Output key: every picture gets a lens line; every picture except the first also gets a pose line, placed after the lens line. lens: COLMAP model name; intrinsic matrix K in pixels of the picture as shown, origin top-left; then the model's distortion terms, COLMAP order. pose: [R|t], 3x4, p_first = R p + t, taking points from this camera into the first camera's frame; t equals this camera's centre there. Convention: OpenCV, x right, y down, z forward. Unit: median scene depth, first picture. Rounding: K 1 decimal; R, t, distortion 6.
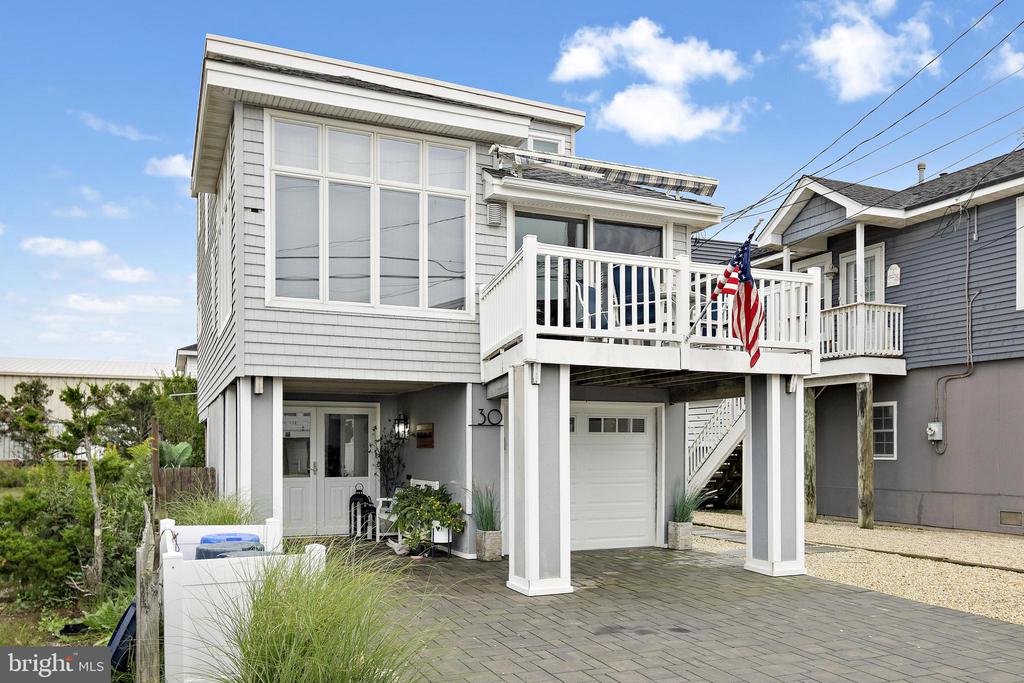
lens RADIAL K [[802.9, 0, 512.8], [0, 802.9, 446.1], [0, 0, 1]] dist [-0.035503, 0.000395]
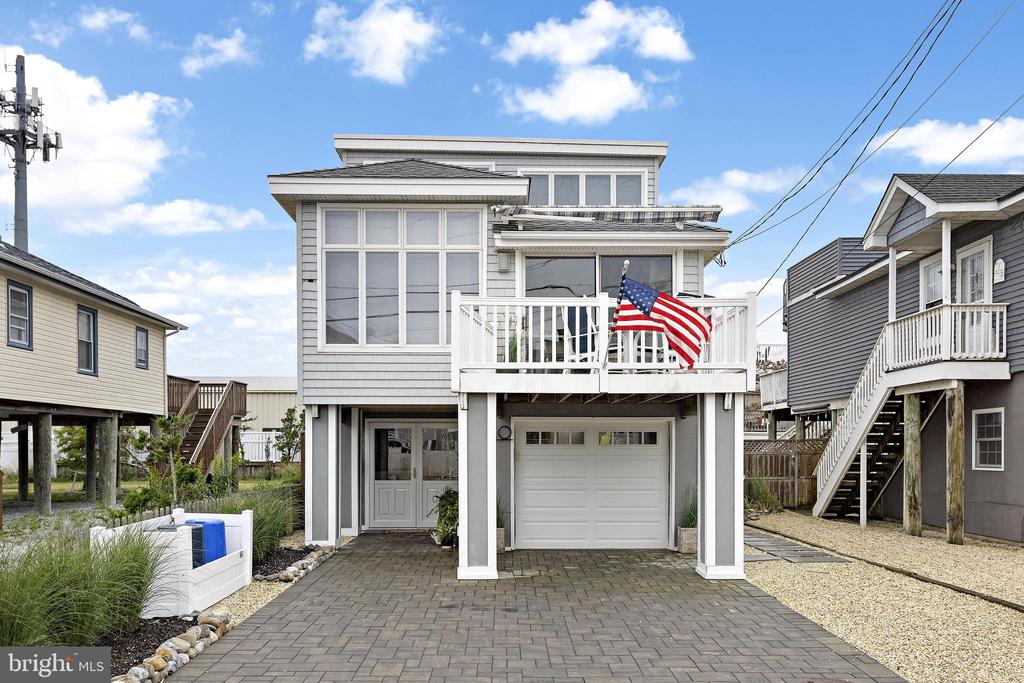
lens RADIAL K [[802.9, 0, 512.8], [0, 802.9, 446.1], [0, 0, 1]] dist [-0.035503, 0.000395]
pose [[0.921986, 0.000226, -0.387222, 0.442226], [-0.000414, 1.000000, -0.000402, -0.015442], [0.387222, 0.000531, 0.921986, -0.091320]]
